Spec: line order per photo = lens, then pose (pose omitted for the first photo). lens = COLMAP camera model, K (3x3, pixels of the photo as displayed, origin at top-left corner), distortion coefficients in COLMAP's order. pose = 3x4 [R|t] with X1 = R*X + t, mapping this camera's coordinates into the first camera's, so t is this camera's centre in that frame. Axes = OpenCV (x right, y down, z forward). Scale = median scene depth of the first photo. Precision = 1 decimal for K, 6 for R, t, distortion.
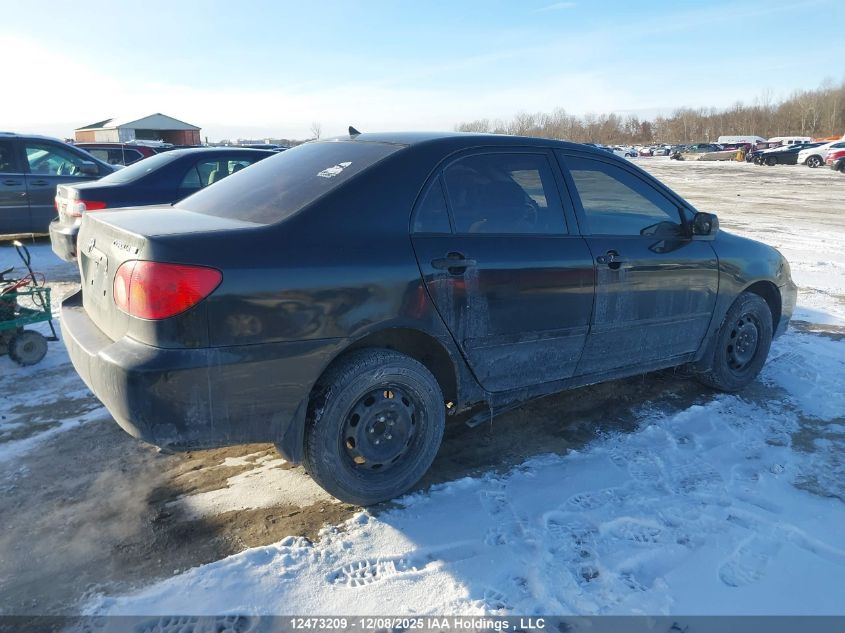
lens RADIAL K [[641.5, 0, 422.5], [0, 641.5, 316.5], [0, 0, 1]] dist [0.012609, -0.000166]
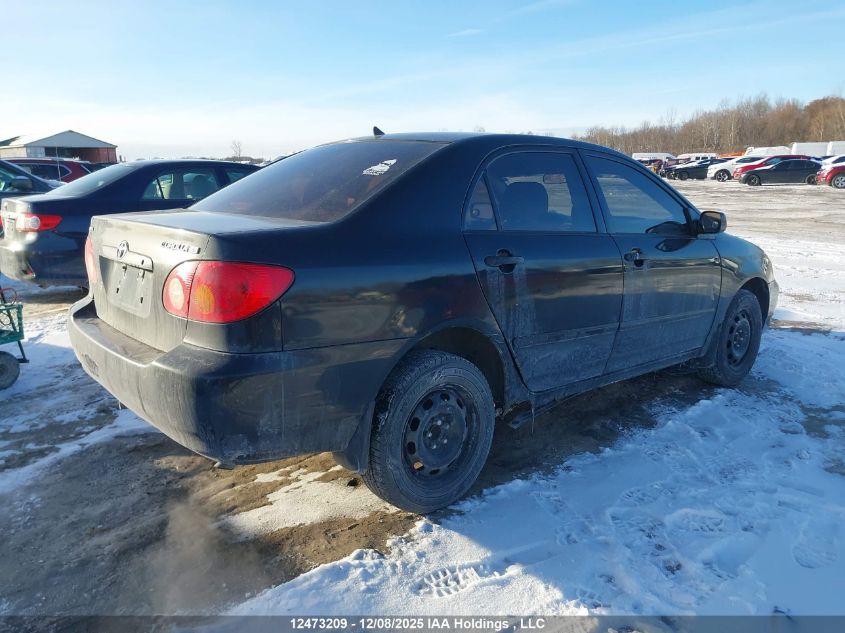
lens RADIAL K [[641.5, 0, 422.5], [0, 641.5, 316.5], [0, 0, 1]] dist [0.012609, -0.000166]
pose [[0.993916, -0.029993, 0.105975, -0.177385], [0.032637, 0.999195, -0.023312, 0.020741], [-0.105190, 0.026629, 0.994096, 0.033941]]
